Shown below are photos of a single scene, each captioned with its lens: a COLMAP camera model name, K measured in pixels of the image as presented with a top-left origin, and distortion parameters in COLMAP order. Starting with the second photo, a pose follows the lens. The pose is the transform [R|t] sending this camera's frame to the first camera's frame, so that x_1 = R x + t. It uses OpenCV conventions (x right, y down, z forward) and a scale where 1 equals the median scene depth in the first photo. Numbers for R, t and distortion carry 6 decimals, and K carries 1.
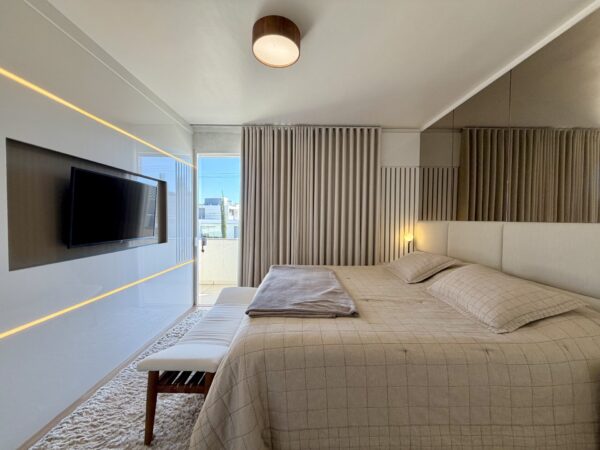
lens RADIAL K [[237.9, 0, 299.2], [0, 237.9, 224.5], [0, 0, 1]] dist [0.001941, -0.000458]
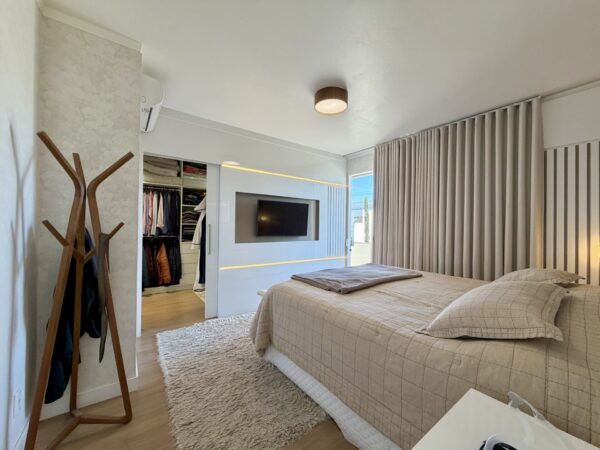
lens RADIAL K [[237.9, 0, 299.8], [0, 237.9, 223.5], [0, 0, 1]] dist [0.001941, -0.000458]
pose [[0.599366, -0.012996, -0.800370, 0.490895], [-0.026954, 0.998974, -0.036406, 0.022196], [0.800021, 0.043394, 0.598400, 0.004398]]
